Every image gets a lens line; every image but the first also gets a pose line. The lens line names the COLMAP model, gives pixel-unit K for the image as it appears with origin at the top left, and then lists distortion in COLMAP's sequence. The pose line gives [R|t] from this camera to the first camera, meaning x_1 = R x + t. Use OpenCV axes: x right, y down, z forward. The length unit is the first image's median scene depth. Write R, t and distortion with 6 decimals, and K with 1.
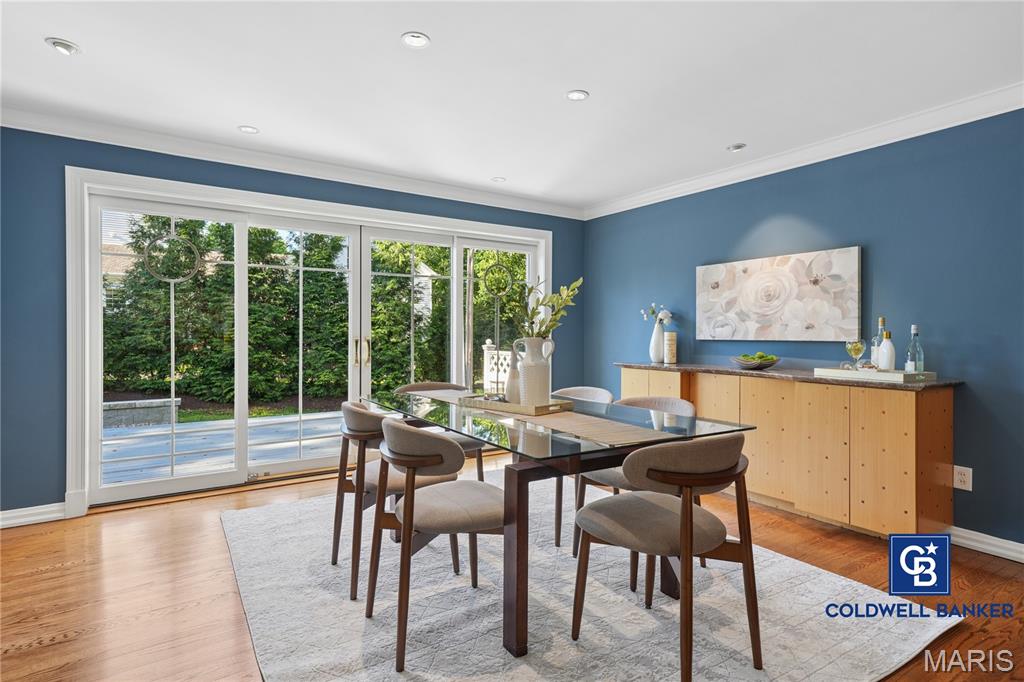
lens RADIAL K [[535.7, 0, 516.5], [0, 535.7, 339.0], [0, 0, 1]] dist [-0.000886, -0.000033]
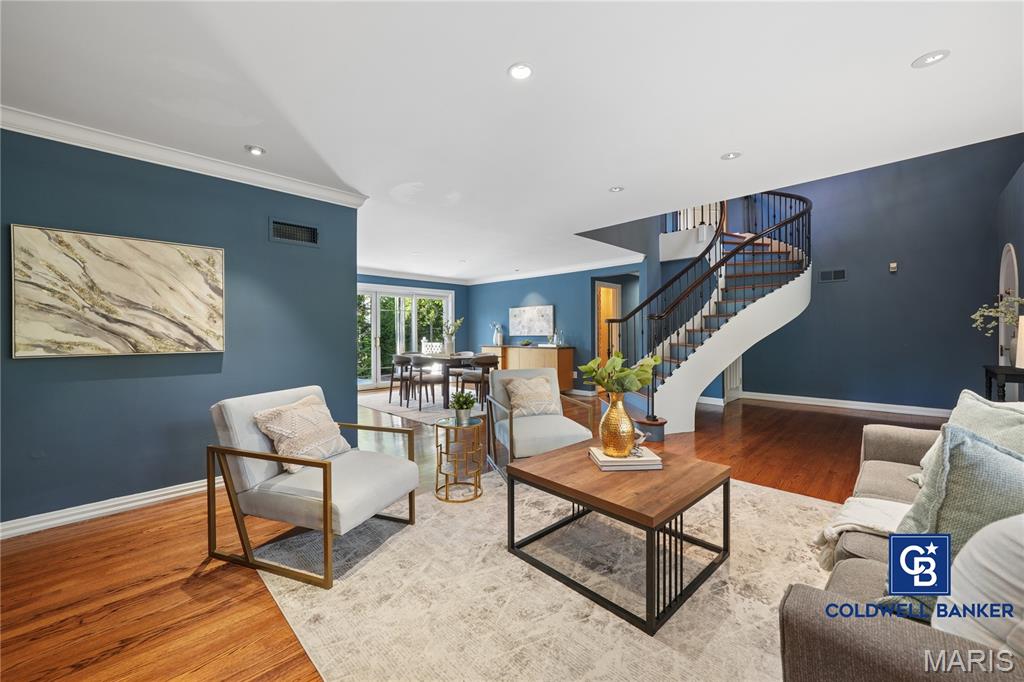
lens RADIAL K [[406.0, 0, 513.7], [0, 406.0, 338.3], [0, 0, 1]] dist [-0.011681, -0.000343]
pose [[0.978179, -0.012887, 0.207366, -0.067316], [0.012932, 0.999916, 0.001134, 0.012496], [-0.207363, 0.001572, 0.978263, -1.060568]]
